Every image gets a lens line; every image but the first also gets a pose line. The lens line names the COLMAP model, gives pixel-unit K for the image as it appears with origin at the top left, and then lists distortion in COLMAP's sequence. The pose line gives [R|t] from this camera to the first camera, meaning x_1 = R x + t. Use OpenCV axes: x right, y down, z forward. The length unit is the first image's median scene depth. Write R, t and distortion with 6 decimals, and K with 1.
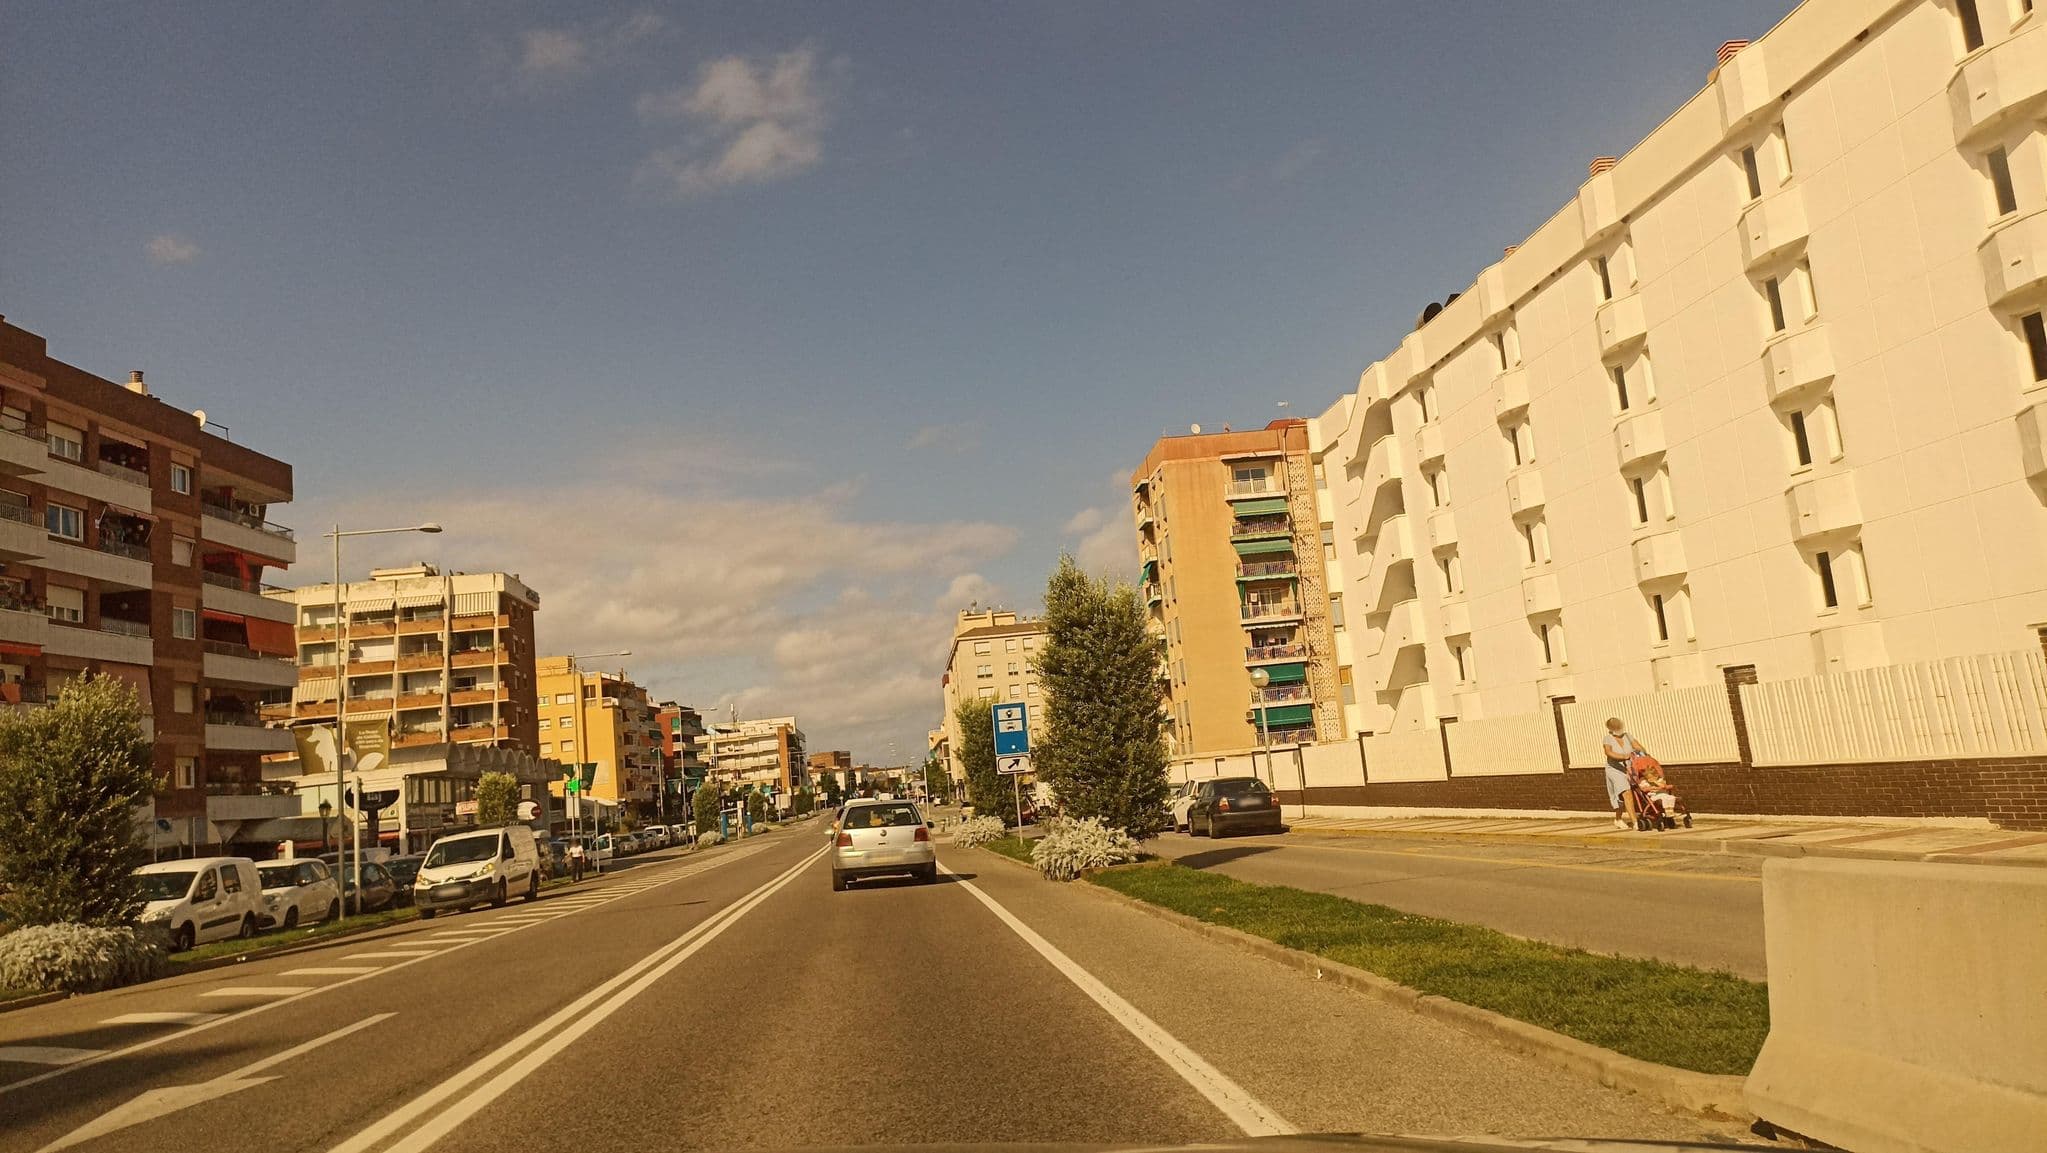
lens RADIAL K [[1547.8, 0, 1068.7], [0, 1547.8, 502.4], [0, 0, 1]] dist [0.008451, -0.004471]
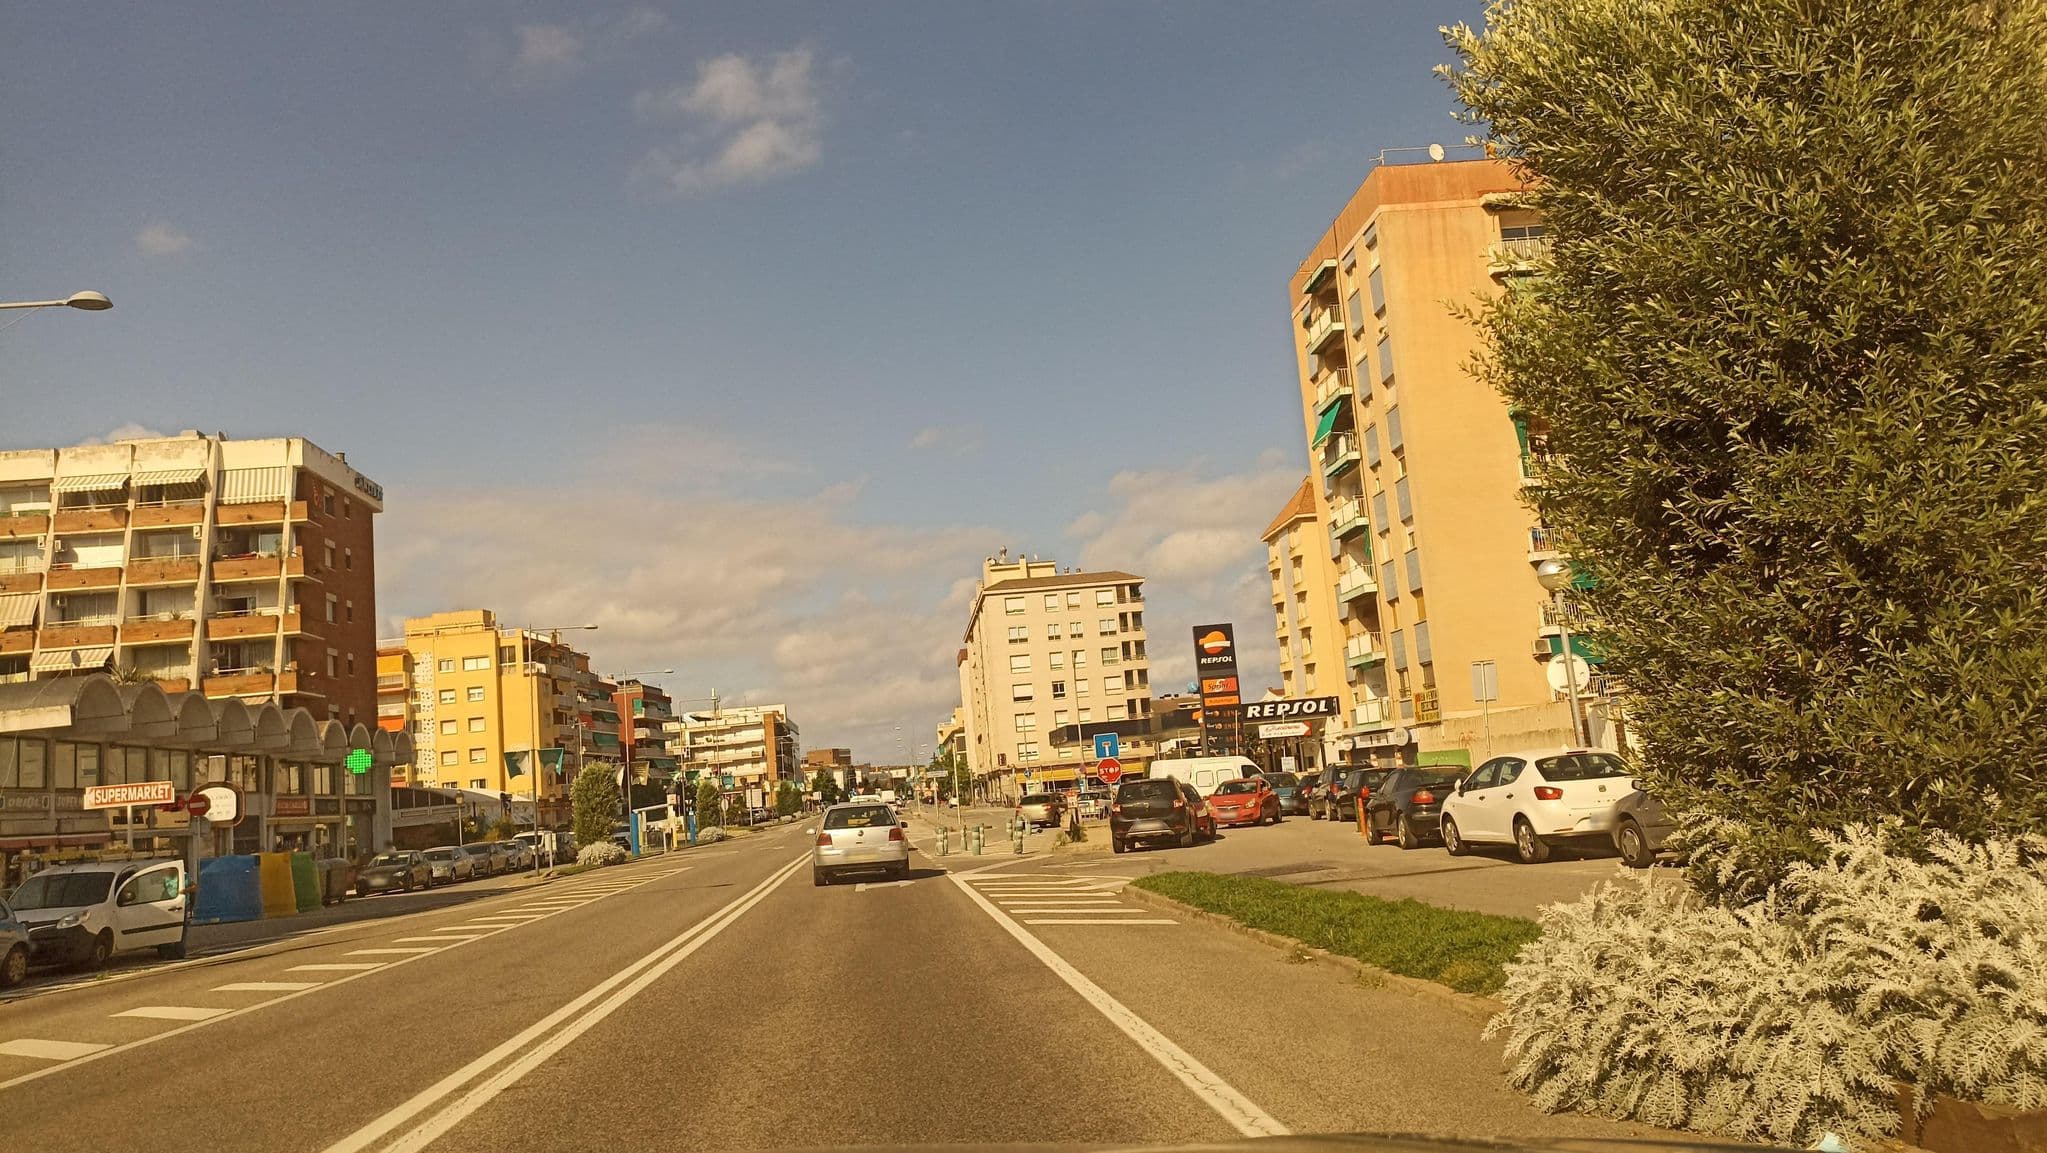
lens RADIAL K [[1412.2, 0, 1023.5], [0, 1412.2, 576.5], [0, 0, 1]] dist [0.031802, -0.058391]
pose [[0.999806, 0.003184, -0.019416, -0.052995], [-0.002611, 0.999562, 0.029475, 0.082430], [0.019501, -0.029418, 0.999377, 0.404627]]
